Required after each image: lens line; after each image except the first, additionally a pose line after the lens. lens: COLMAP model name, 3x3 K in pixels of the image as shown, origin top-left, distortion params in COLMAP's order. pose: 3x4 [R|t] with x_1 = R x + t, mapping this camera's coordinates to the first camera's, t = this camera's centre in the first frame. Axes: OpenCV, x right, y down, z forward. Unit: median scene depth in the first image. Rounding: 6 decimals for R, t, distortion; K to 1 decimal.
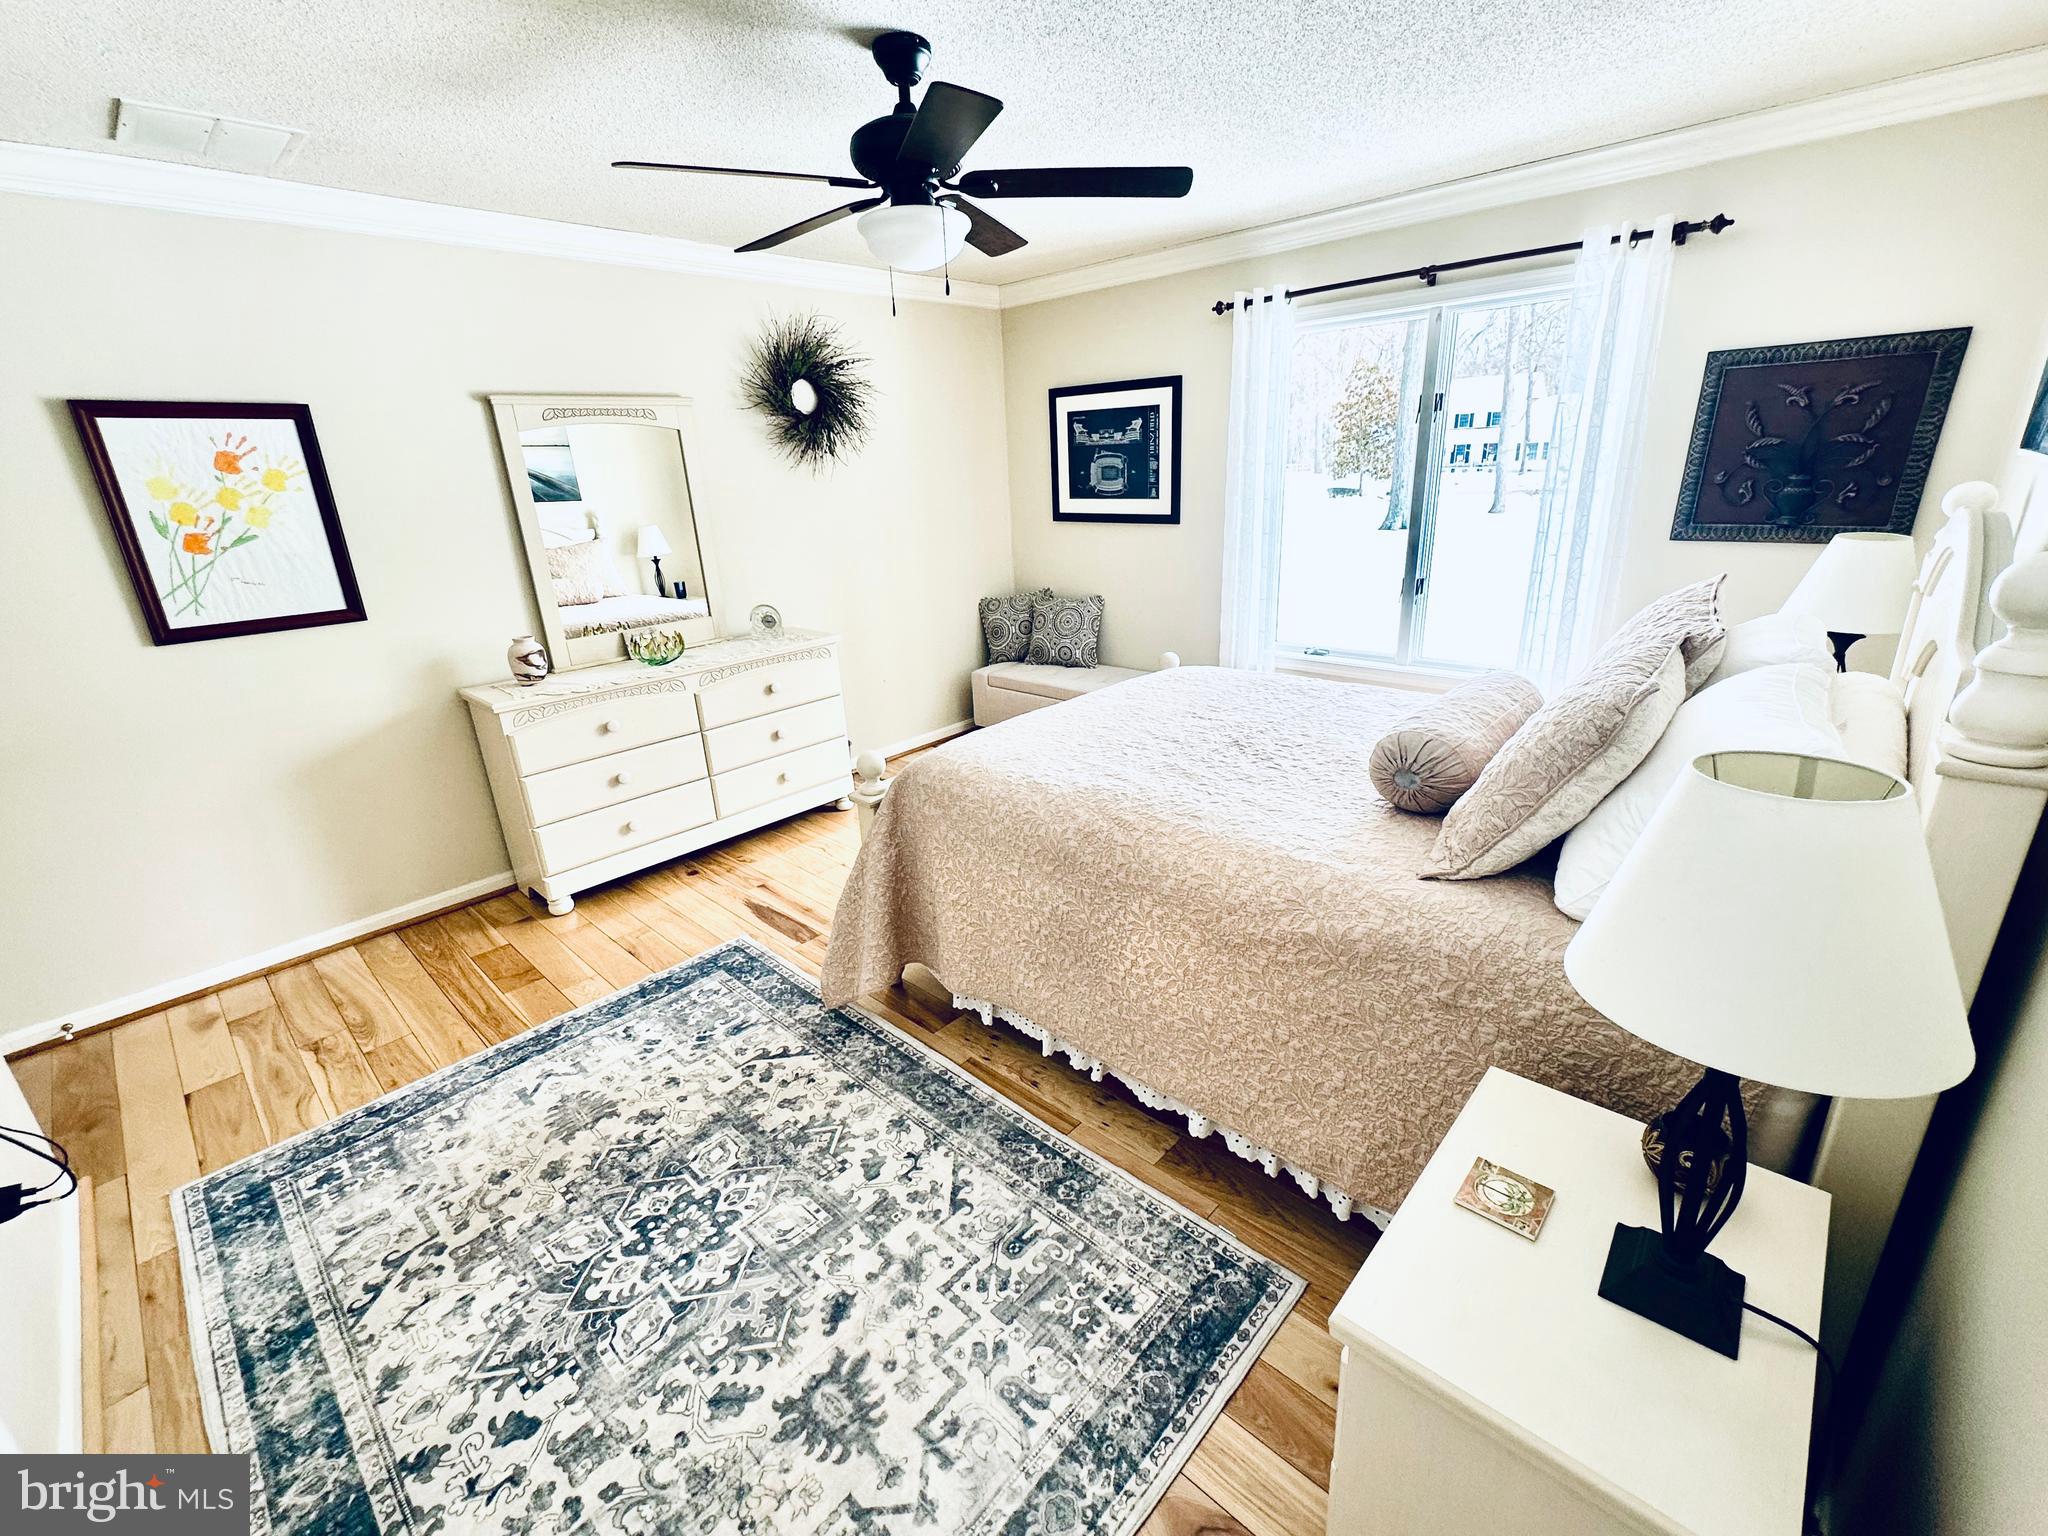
lens RADIAL K [[869.2, 0, 1027.4], [0, 869.2, 770.6], [0, 0, 1]] dist [-0.002477, -0.000343]
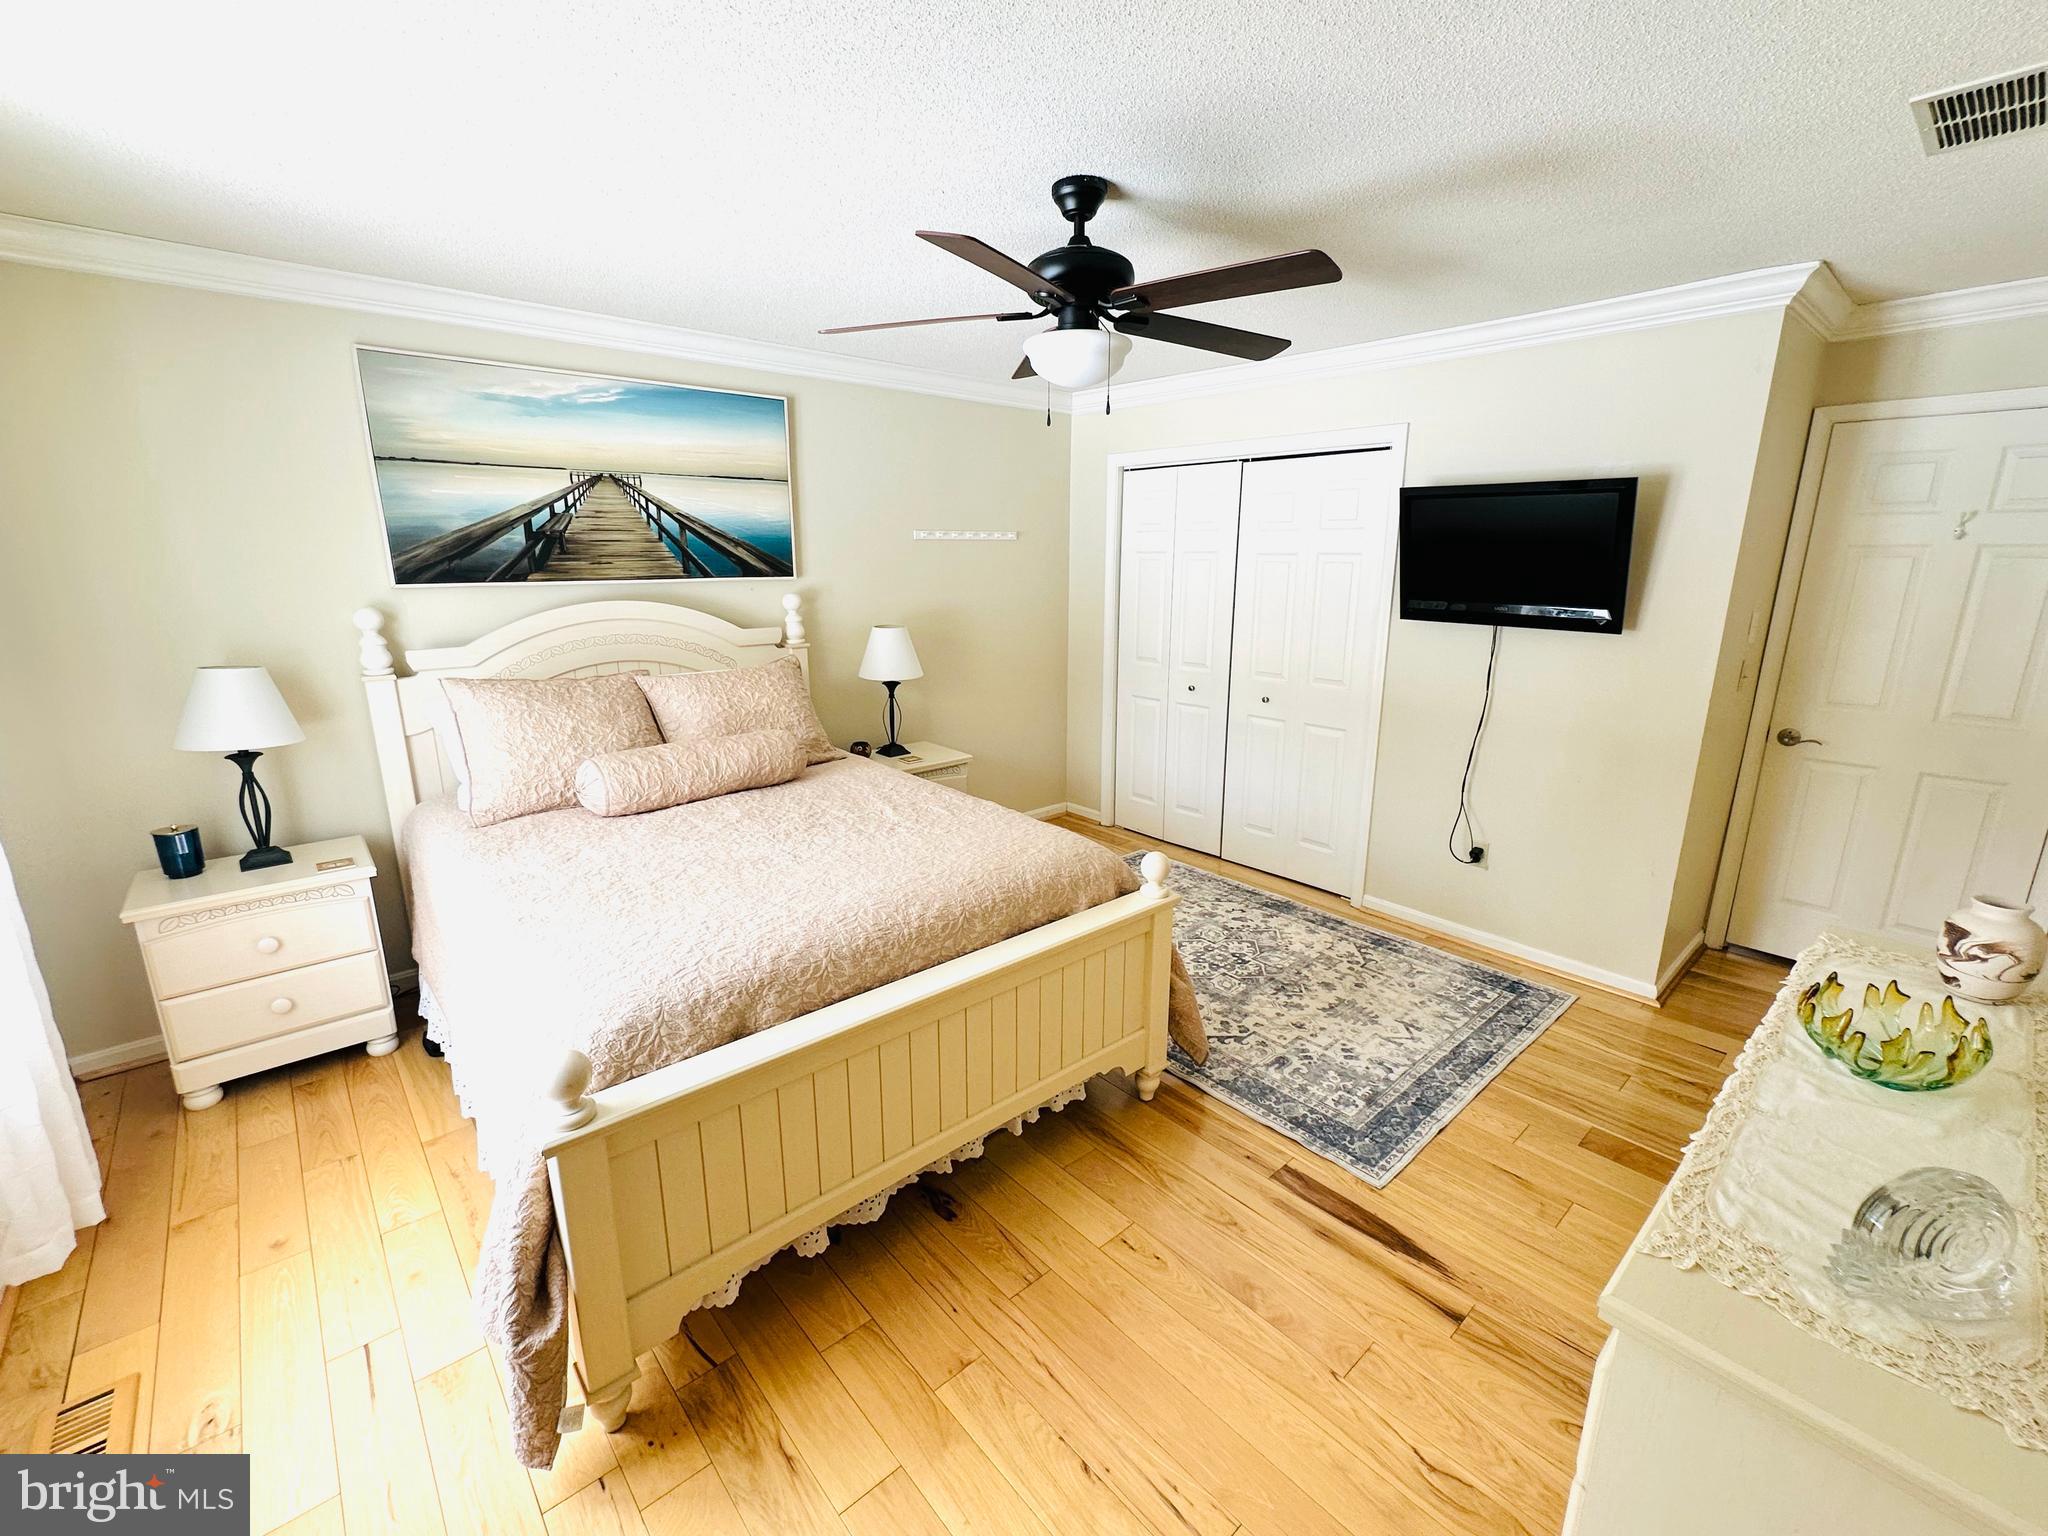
lens RADIAL K [[869.2, 0, 1027.2], [0, 869.2, 762.6], [0, 0, 1]] dist [-0.002477, -0.000343]
pose [[-0.994562, 0.016400, 0.102843, -0.169609], [0.070037, 0.836180, 0.543966, -0.780389], [-0.077074, 0.548210, -0.832781, 2.136766]]
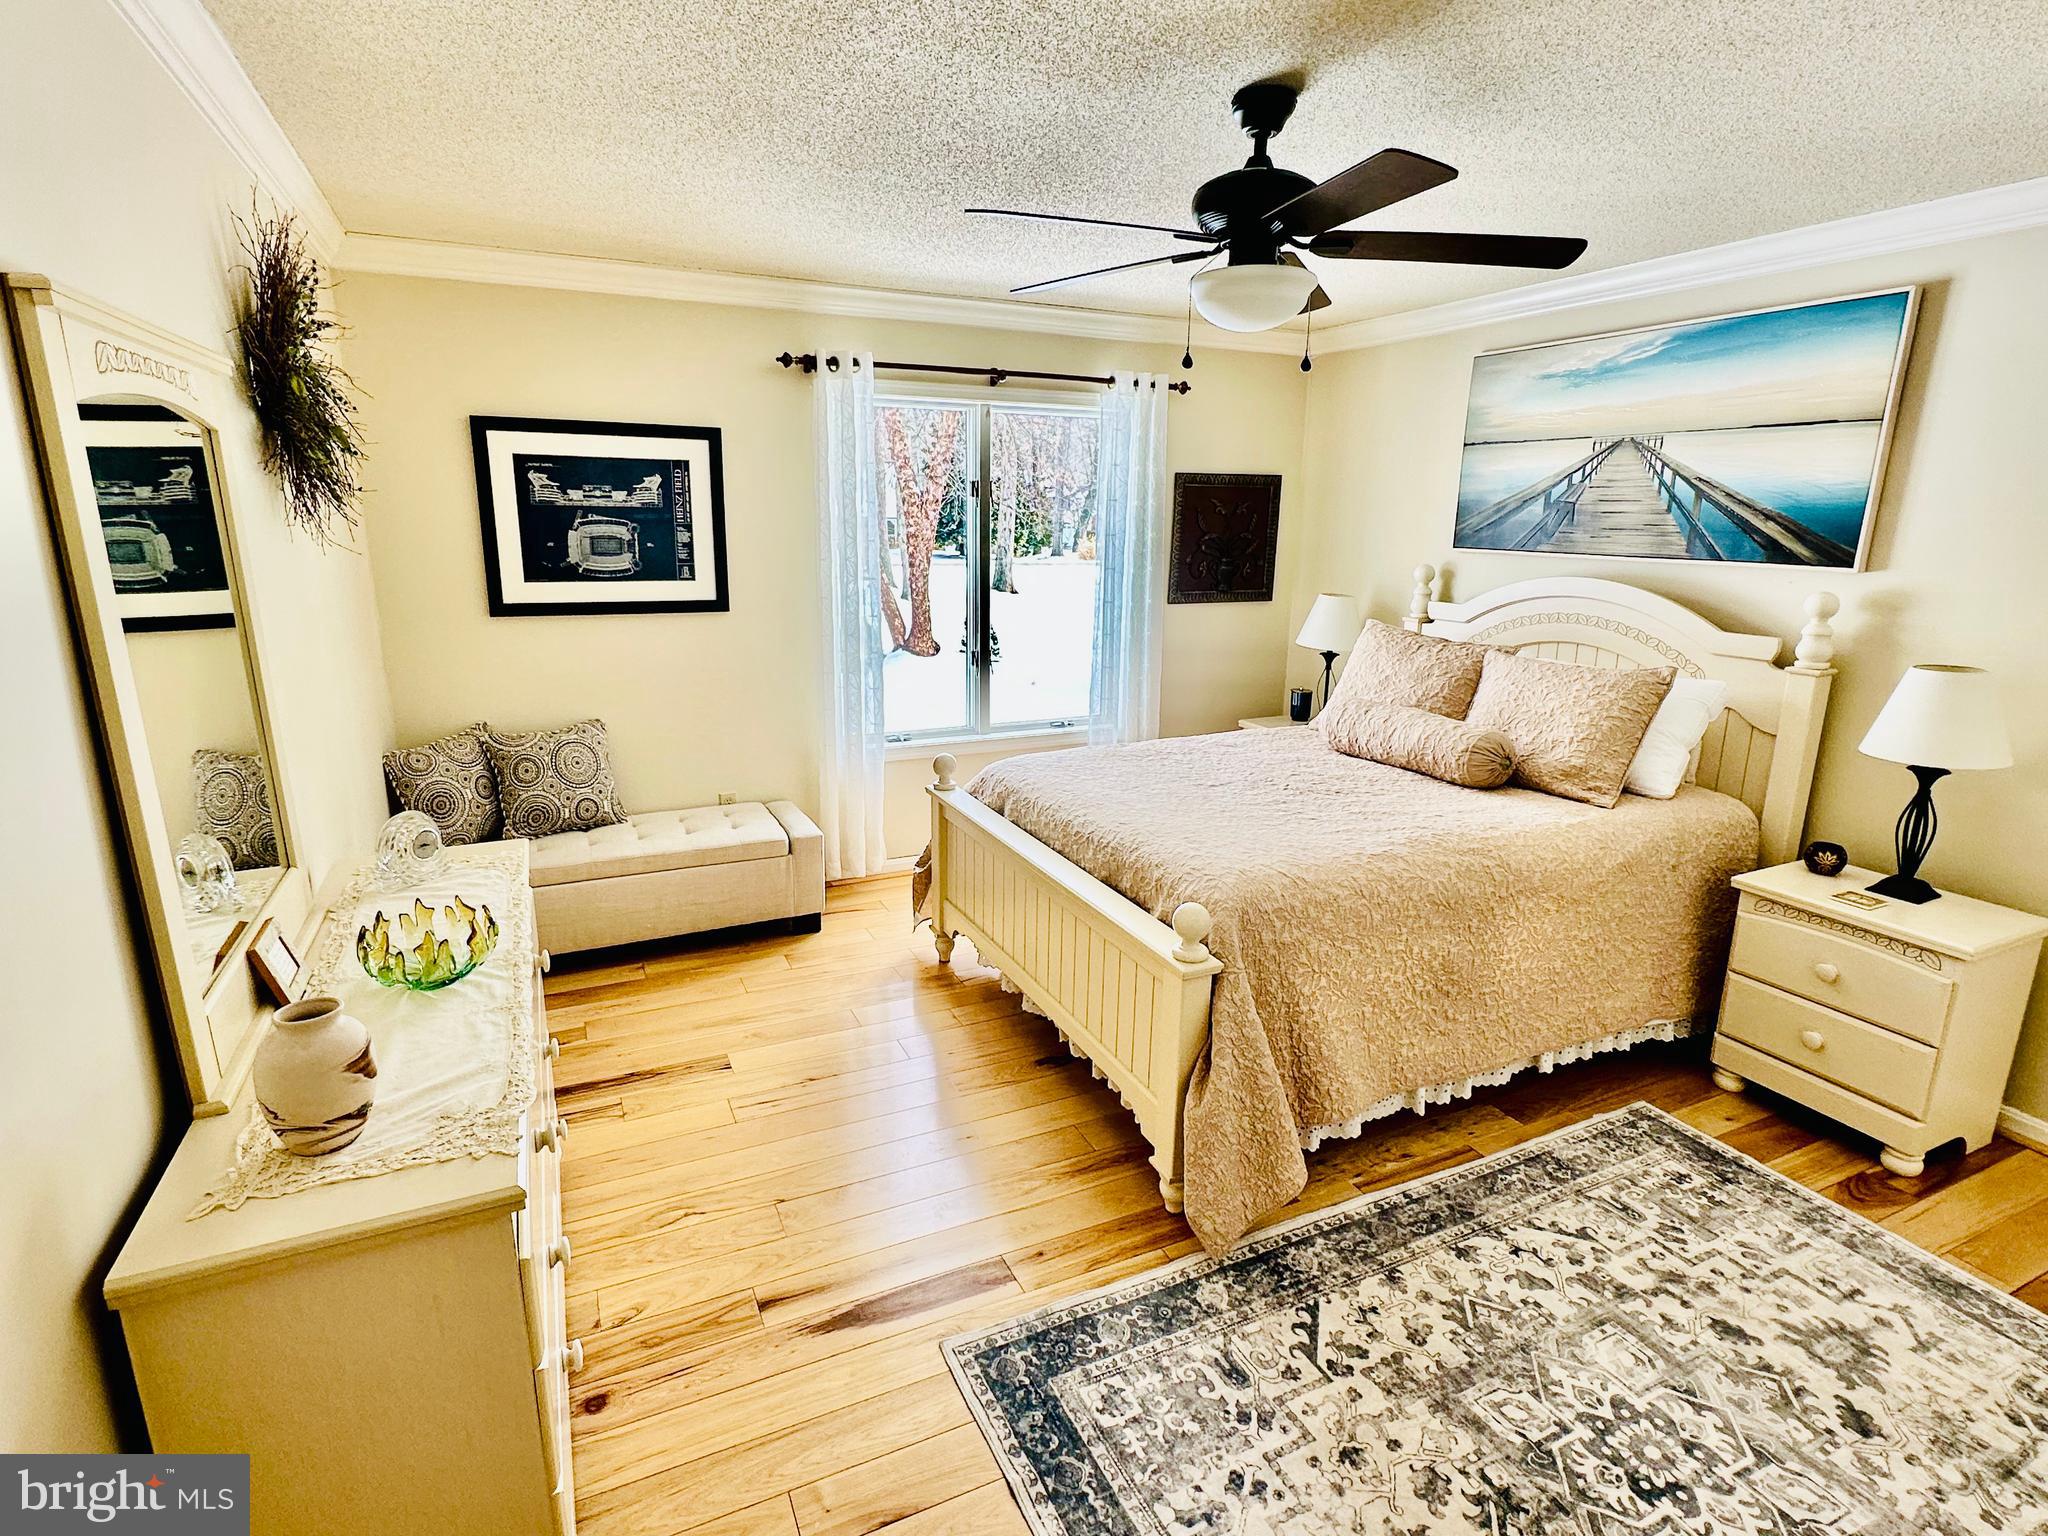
lens RADIAL K [[1037.8, 0, 1029.0], [0, 1037.8, 765.5], [0, 0, 1]] dist [-0.003549, 0.001387]
pose [[0.372814, -0.177495, 0.910772, -1.265958], [0.284969, 0.956002, 0.069660, -0.295223], [-0.883064, 0.233571, 0.406992, 0.880867]]
